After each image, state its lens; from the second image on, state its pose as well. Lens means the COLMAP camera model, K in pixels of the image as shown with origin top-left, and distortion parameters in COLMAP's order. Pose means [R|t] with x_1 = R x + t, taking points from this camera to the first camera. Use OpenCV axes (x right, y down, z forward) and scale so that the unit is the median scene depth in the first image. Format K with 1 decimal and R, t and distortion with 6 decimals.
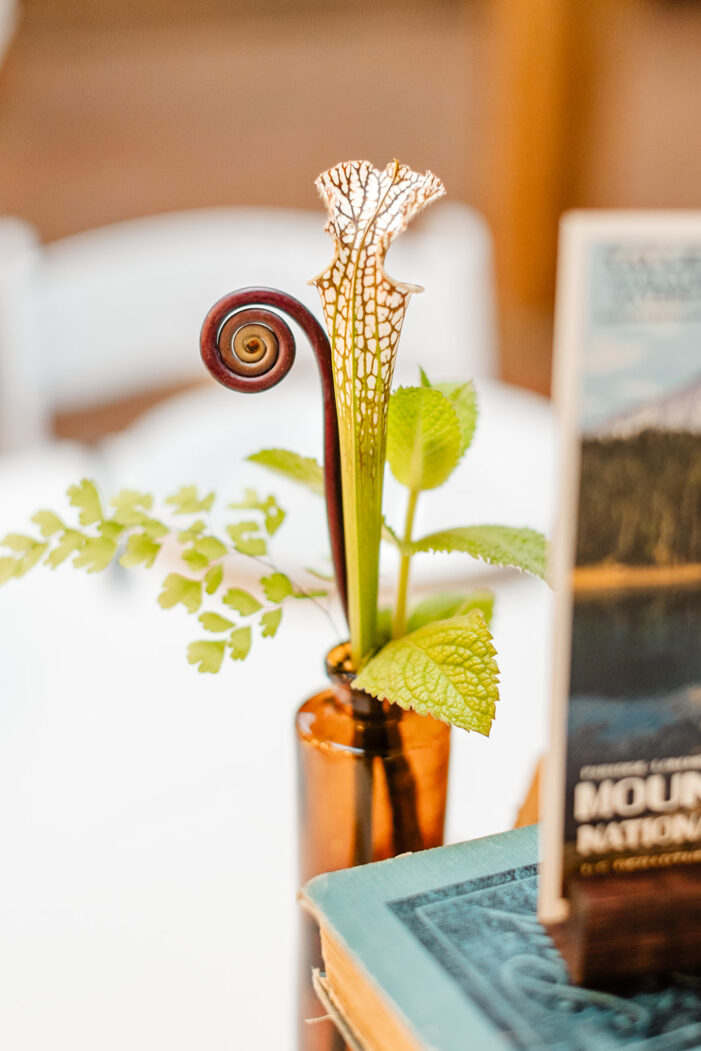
lens RADIAL K [[2001.8, 0, 350.5], [0, 2001.8, 525.5], [0, 0, 1]] dist [0.150952, -0.019670]
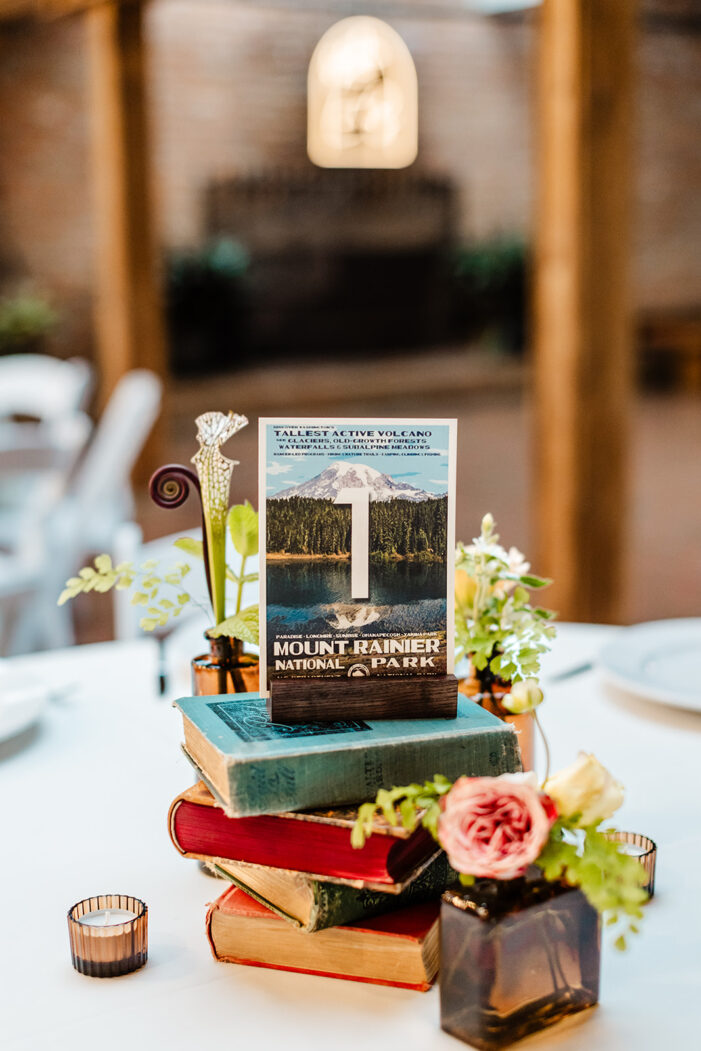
lens RADIAL K [[2001.8, 0, 350.5], [0, 2001.8, 525.5], [0, 0, 1]] dist [0.150952, -0.019670]
pose [[0.993798, -0.010787, -0.110674, 0.434032], [-0.011949, 0.979162, -0.202730, 0.439356], [0.110555, 0.202795, 0.972960, -1.293358]]
